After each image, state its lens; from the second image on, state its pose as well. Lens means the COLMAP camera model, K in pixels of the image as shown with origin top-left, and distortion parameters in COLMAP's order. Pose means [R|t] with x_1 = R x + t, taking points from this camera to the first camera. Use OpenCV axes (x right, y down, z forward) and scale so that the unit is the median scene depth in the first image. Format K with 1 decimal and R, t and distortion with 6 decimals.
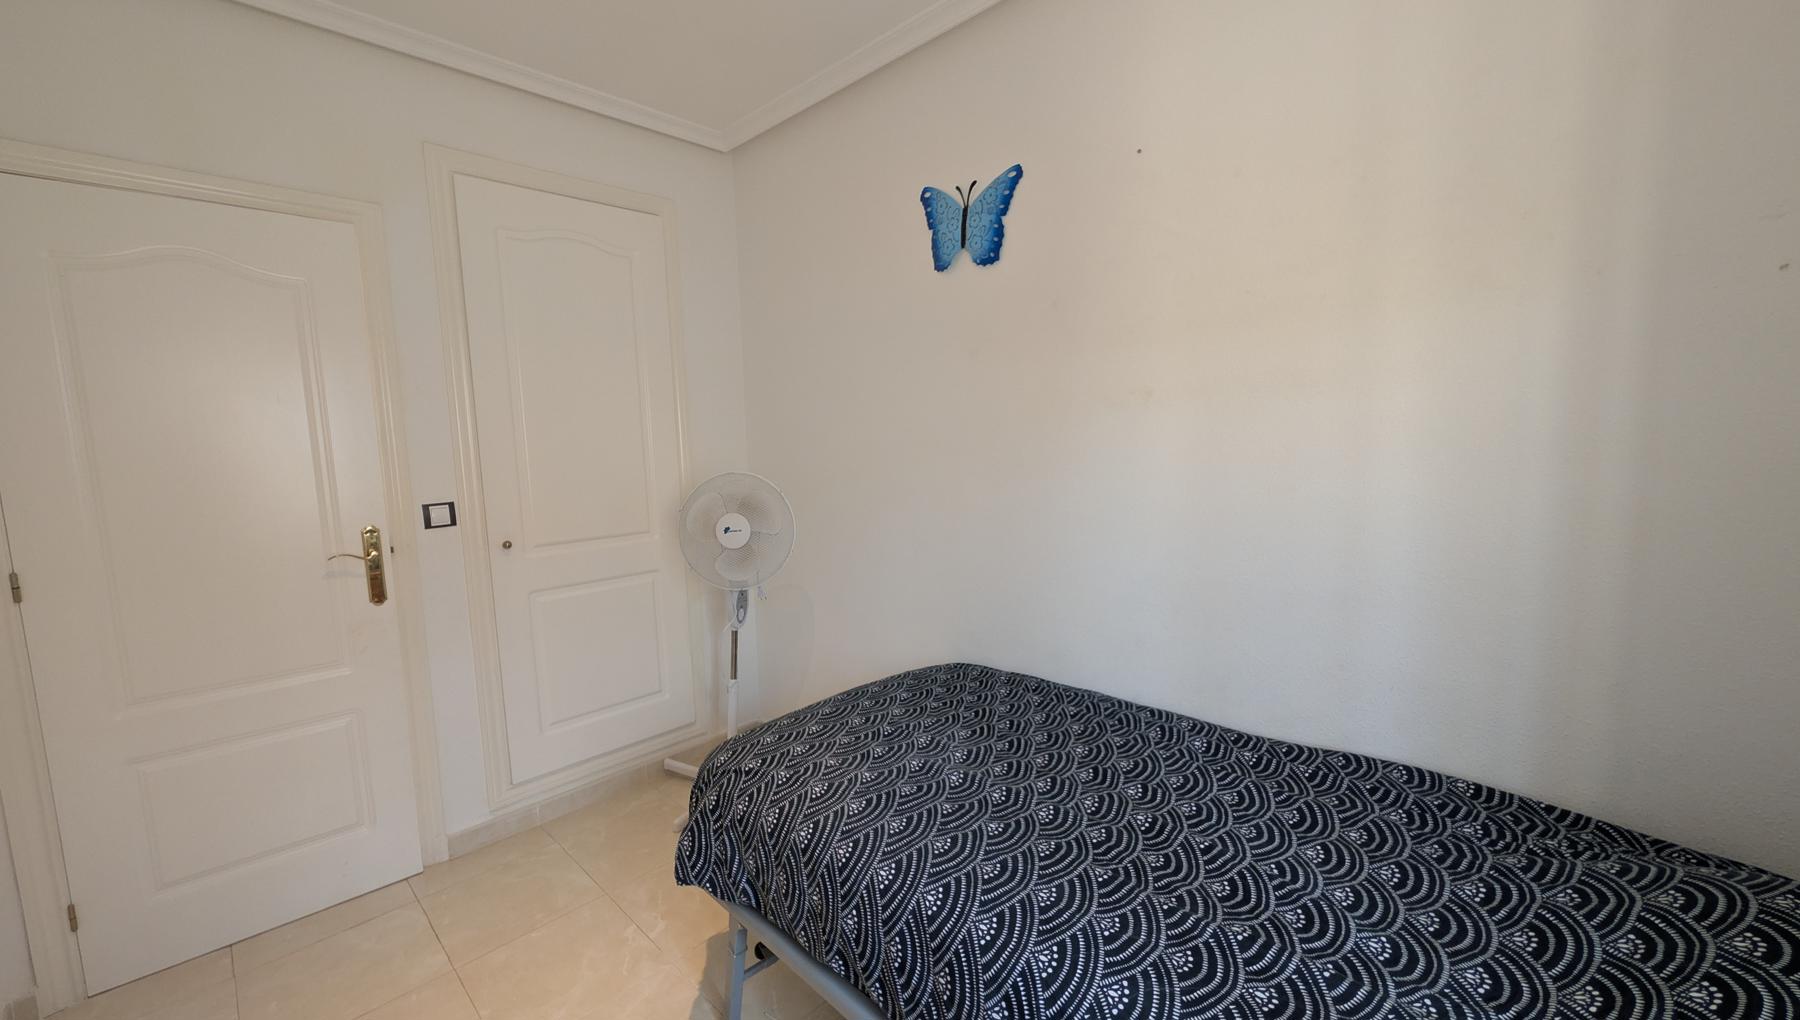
lens RADIAL K [[692.4, 0, 903.3], [0, 692.4, 510.1], [0, 0, 1]] dist [0.003723, 0.000415]
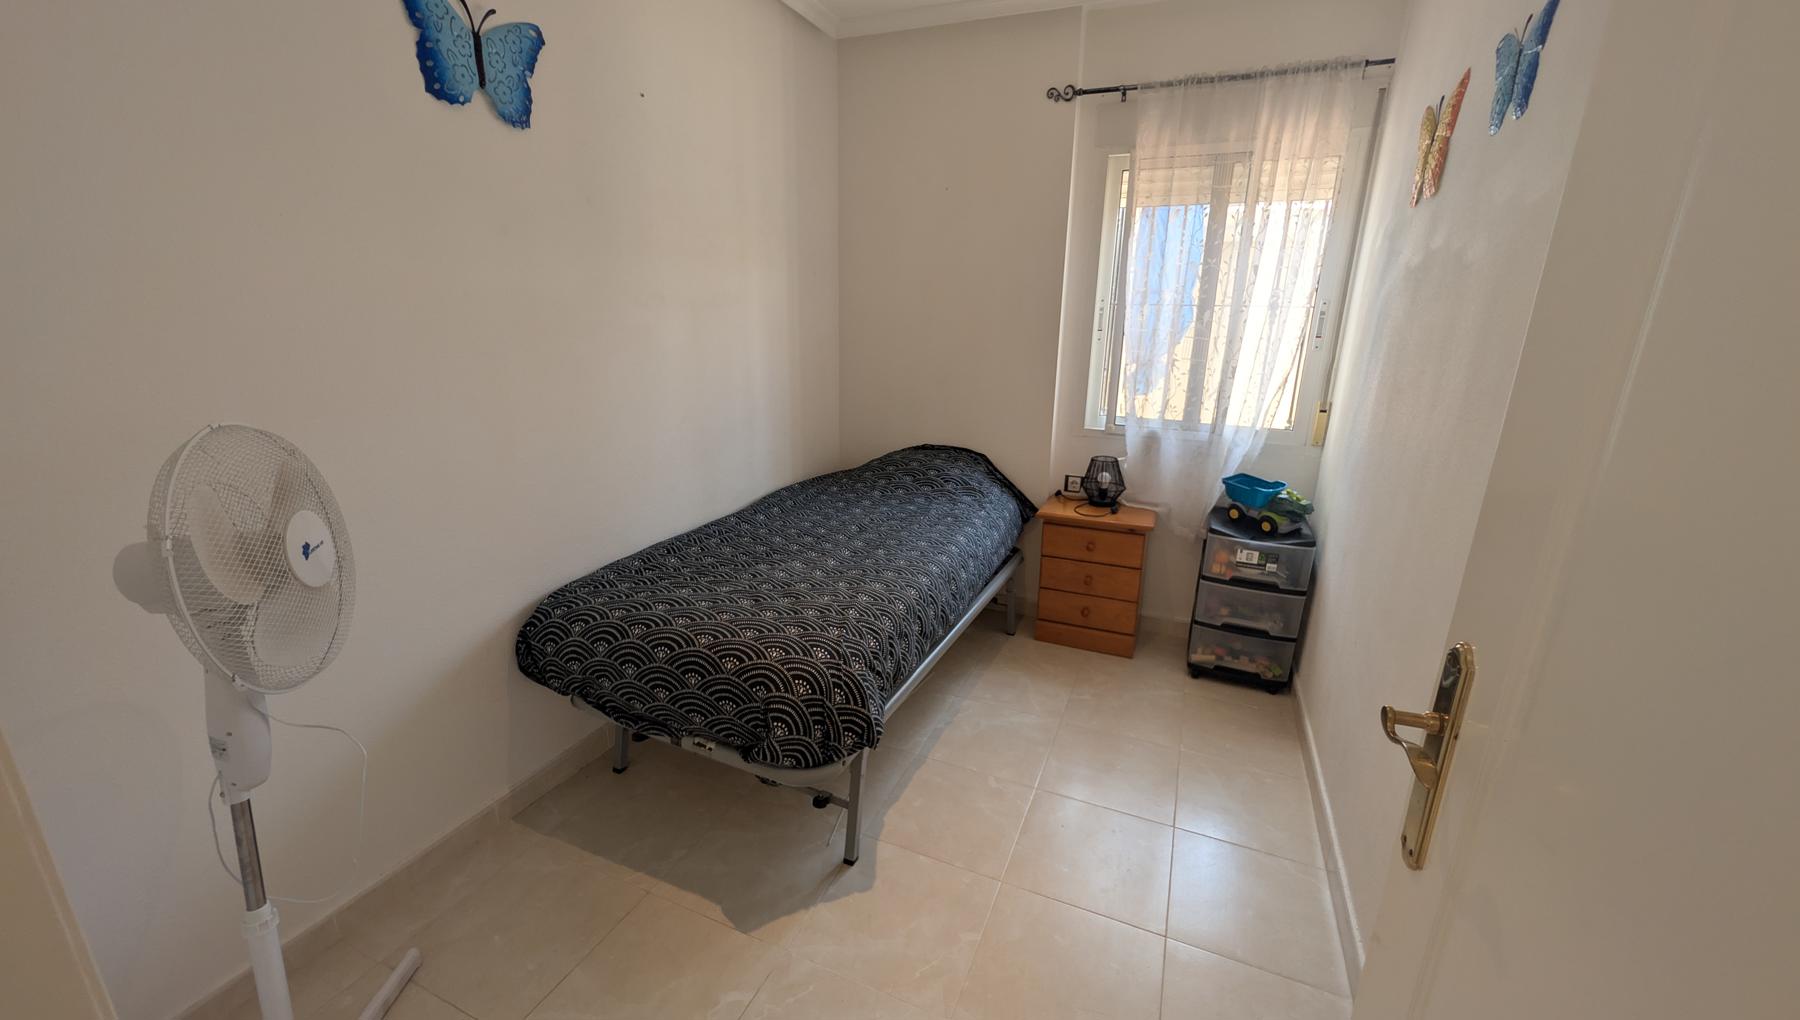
lens RADIAL K [[692.4, 0, 900.5], [0, 692.4, 514.7], [0, 0, 1]] dist [0.003723, 0.000415]
pose [[-0.359387, -0.241820, 0.901313, -0.942241], [0.108069, 0.948558, 0.297587, -0.103937], [-0.926910, 0.204353, -0.314766, 0.932801]]
